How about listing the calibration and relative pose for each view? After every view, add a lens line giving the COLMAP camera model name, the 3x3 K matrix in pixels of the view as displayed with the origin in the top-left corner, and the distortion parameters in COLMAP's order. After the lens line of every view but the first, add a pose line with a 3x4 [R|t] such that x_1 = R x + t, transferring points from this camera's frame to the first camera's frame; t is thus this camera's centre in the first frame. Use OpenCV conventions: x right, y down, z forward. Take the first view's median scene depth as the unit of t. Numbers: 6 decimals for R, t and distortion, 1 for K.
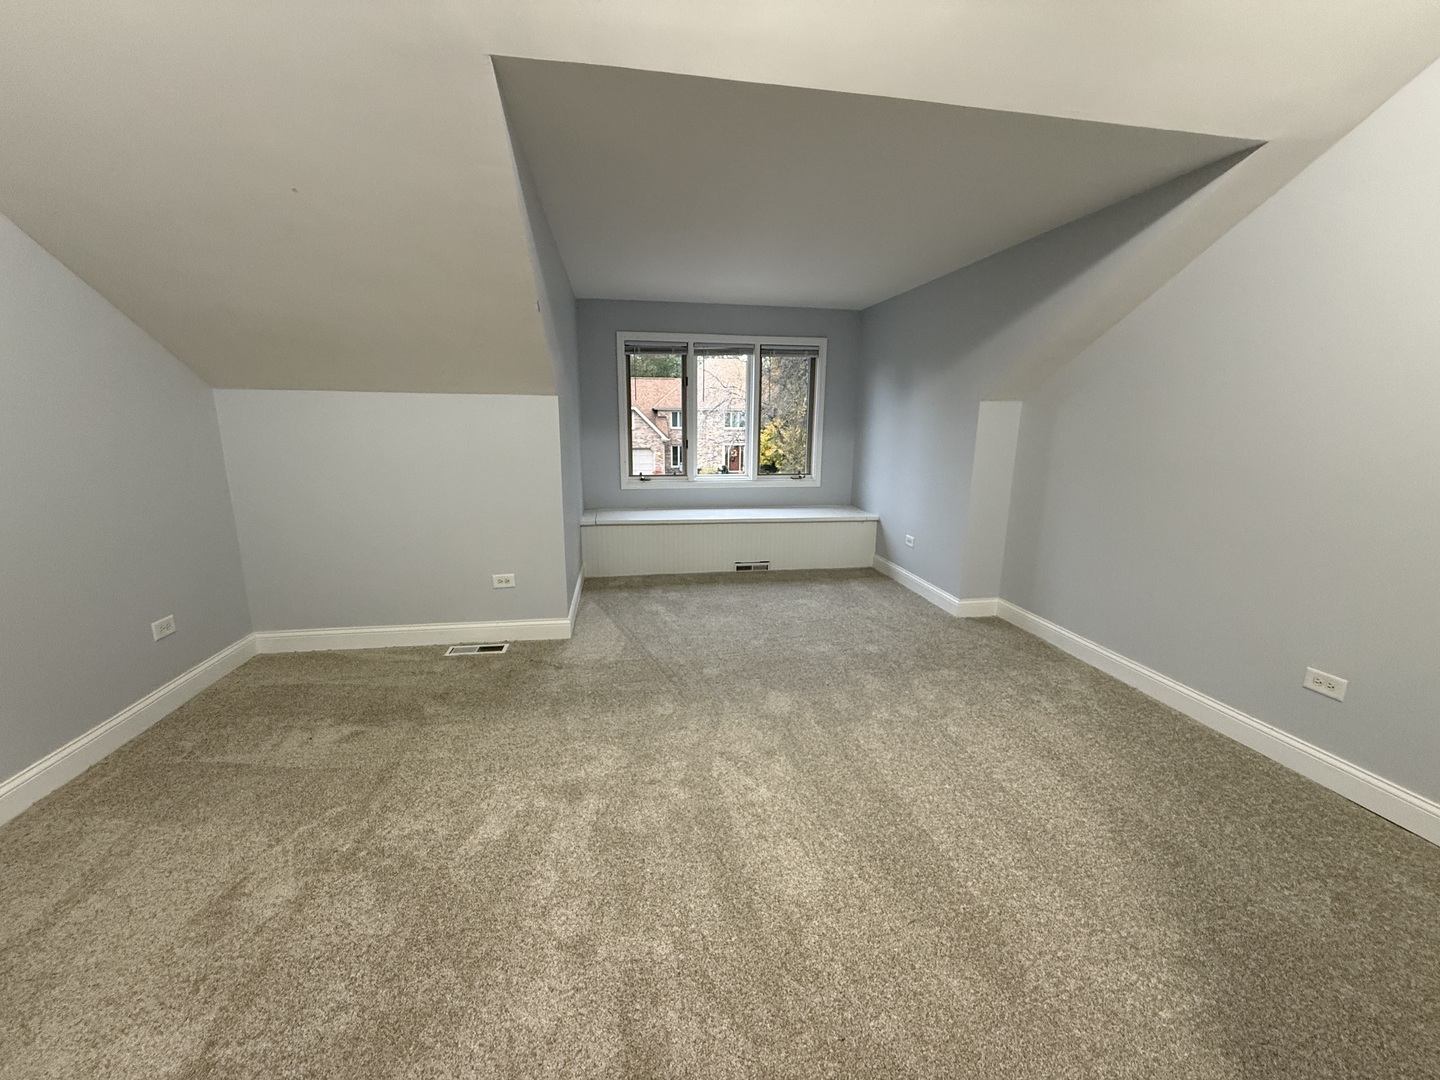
lens RADIAL K [[576.1, 0, 718.0], [0, 576.1, 538.8], [0, 0, 1]] dist [0.000703, -0.000154]
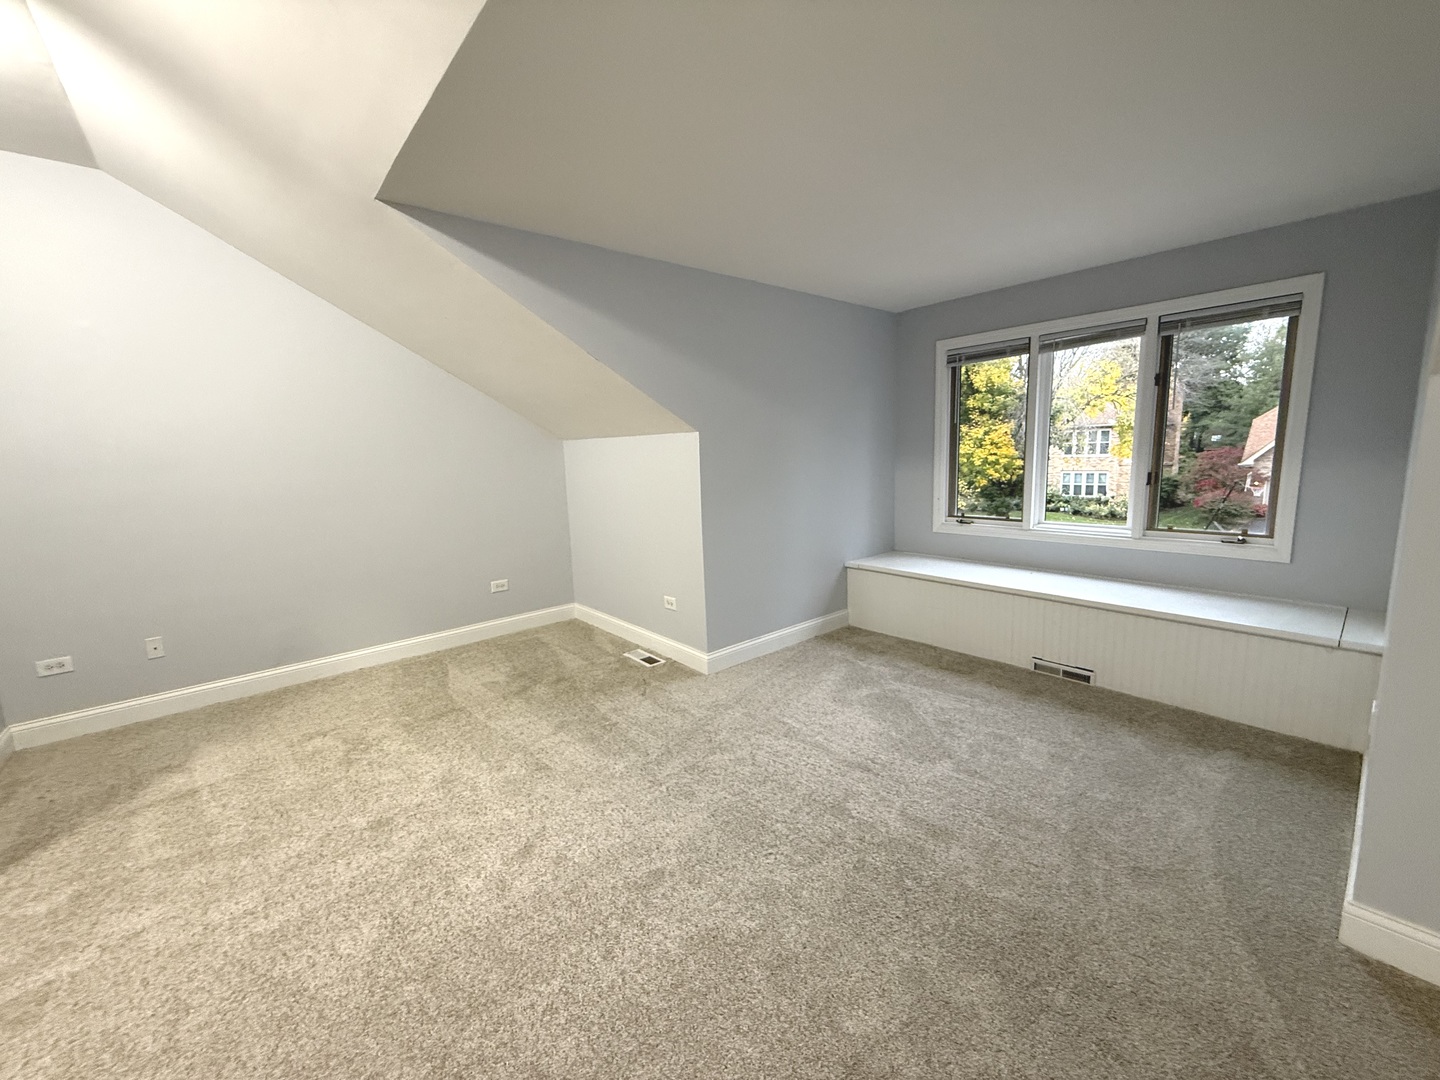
lens RADIAL K [[576.1, 0, 720.8], [0, 576.1, 540.3], [0, 0, 1]] dist [0.000703, -0.000154]
pose [[0.516526, 0.105700, -0.849723, 0.567075], [-0.140100, 0.989411, 0.037913, -0.094962], [0.844733, 0.099463, 0.525865, 0.480802]]
